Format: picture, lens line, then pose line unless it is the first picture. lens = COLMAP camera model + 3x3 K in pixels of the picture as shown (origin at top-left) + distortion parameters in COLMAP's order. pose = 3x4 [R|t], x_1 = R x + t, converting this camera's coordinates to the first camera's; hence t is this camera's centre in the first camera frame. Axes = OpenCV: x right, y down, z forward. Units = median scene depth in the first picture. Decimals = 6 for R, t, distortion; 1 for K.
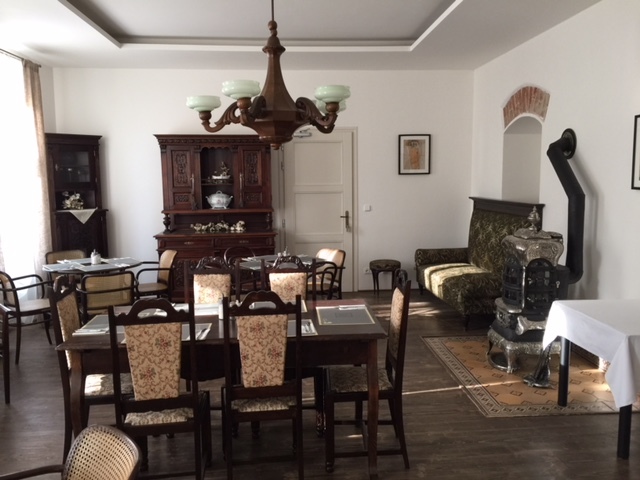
lens RADIAL K [[580.9, 0, 320.0], [0, 580.9, 240.0], [0, 0, 1]] dist [0.087308, -0.106394]
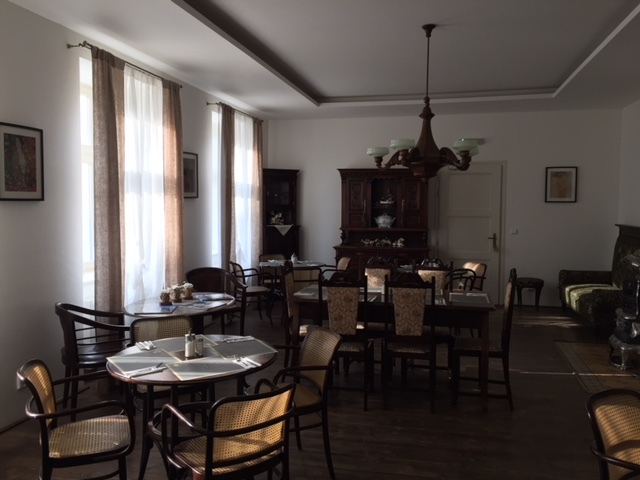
lens RADIAL K [[580.9, 0, 320.0], [0, 580.9, 240.0], [0, 0, 1]] dist [0.087308, -0.106394]
pose [[0.960584, 0.034473, -0.275845, 0.044768], [-0.047370, 0.998067, -0.040229, 0.034320], [0.273925, 0.051711, 0.960360, -0.264982]]
